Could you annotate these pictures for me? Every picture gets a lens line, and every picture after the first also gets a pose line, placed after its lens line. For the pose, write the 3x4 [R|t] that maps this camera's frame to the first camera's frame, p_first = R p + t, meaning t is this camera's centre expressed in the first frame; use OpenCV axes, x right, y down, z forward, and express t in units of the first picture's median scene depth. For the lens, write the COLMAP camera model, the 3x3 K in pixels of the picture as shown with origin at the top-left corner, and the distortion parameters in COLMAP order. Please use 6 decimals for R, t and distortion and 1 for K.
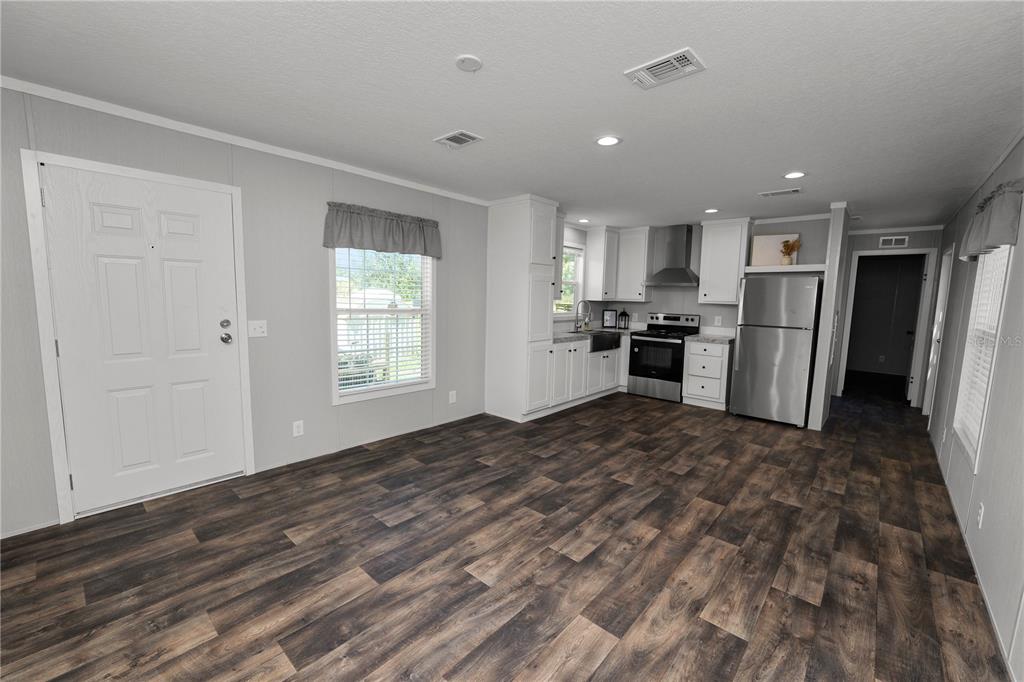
lens RADIAL K [[417.4, 0, 510.0], [0, 417.4, 340.7], [0, 0, 1]] dist [-0.012143, 0.001290]
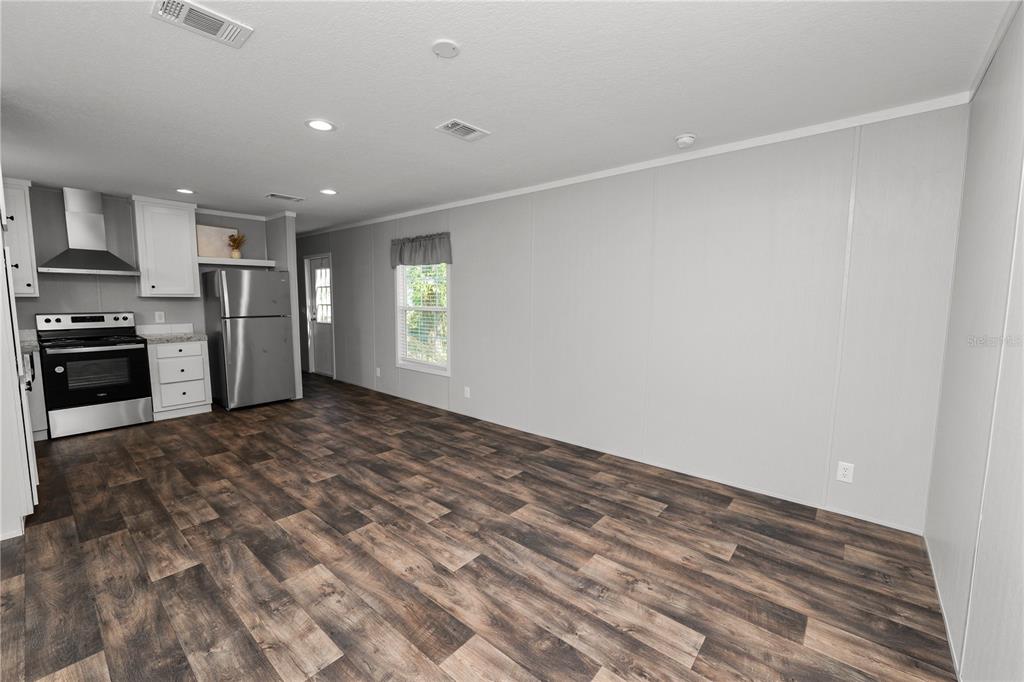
lens RADIAL K [[417.4, 0, 510.0], [0, 417.4, 340.7], [0, 0, 1]] dist [-0.012143, 0.001290]
pose [[-0.027632, -0.124289, 0.991861, -0.838345], [0.103199, 0.986584, 0.126503, -0.075487], [-0.994277, 0.105854, -0.014435, 0.687228]]
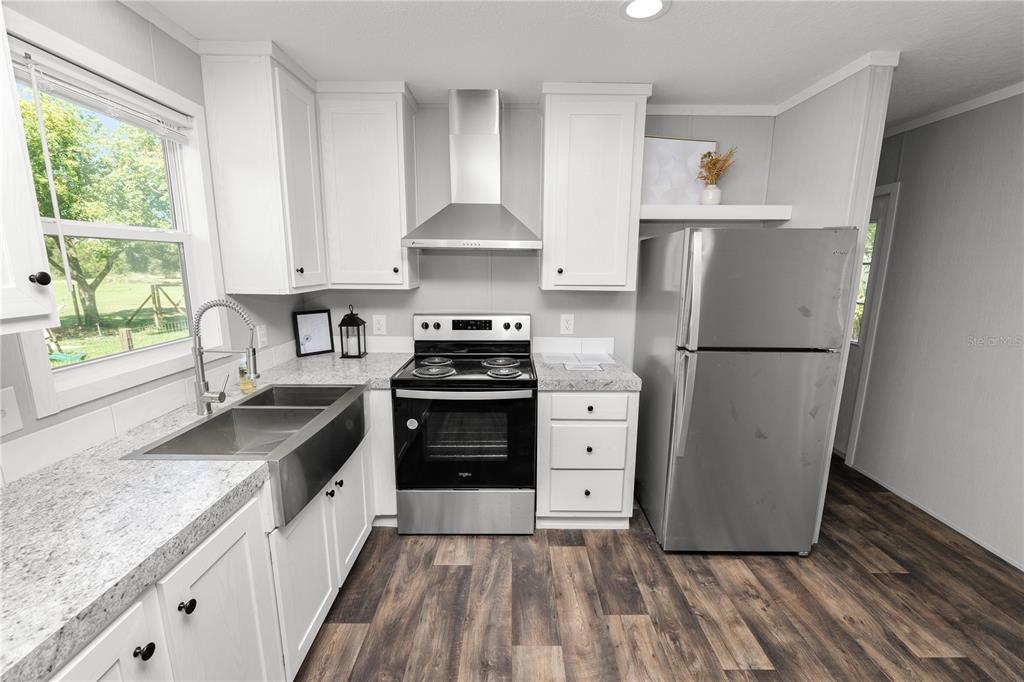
lens RADIAL K [[417.4, 0, 510.0], [0, 417.4, 340.7], [0, 0, 1]] dist [-0.012143, 0.001290]
pose [[0.743712, -0.138115, 0.654076, 0.317631], [0.080873, 0.989827, 0.117056, -0.203863], [-0.663590, -0.034159, 0.747316, 1.563772]]
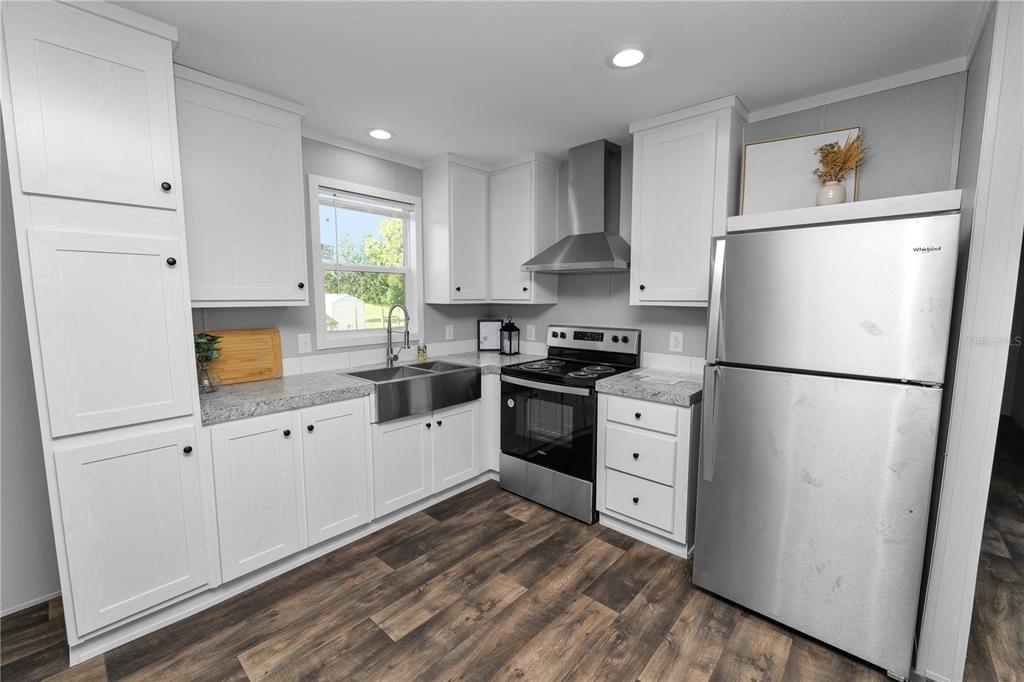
lens RADIAL K [[417.4, 0, 510.0], [0, 417.4, 340.7], [0, 0, 1]] dist [-0.012143, 0.001290]
pose [[0.999801, -0.019246, -0.005291, 0.713193], [0.019222, 0.999805, -0.004459, -0.114773], [0.005376, 0.004357, 0.999976, 1.194756]]
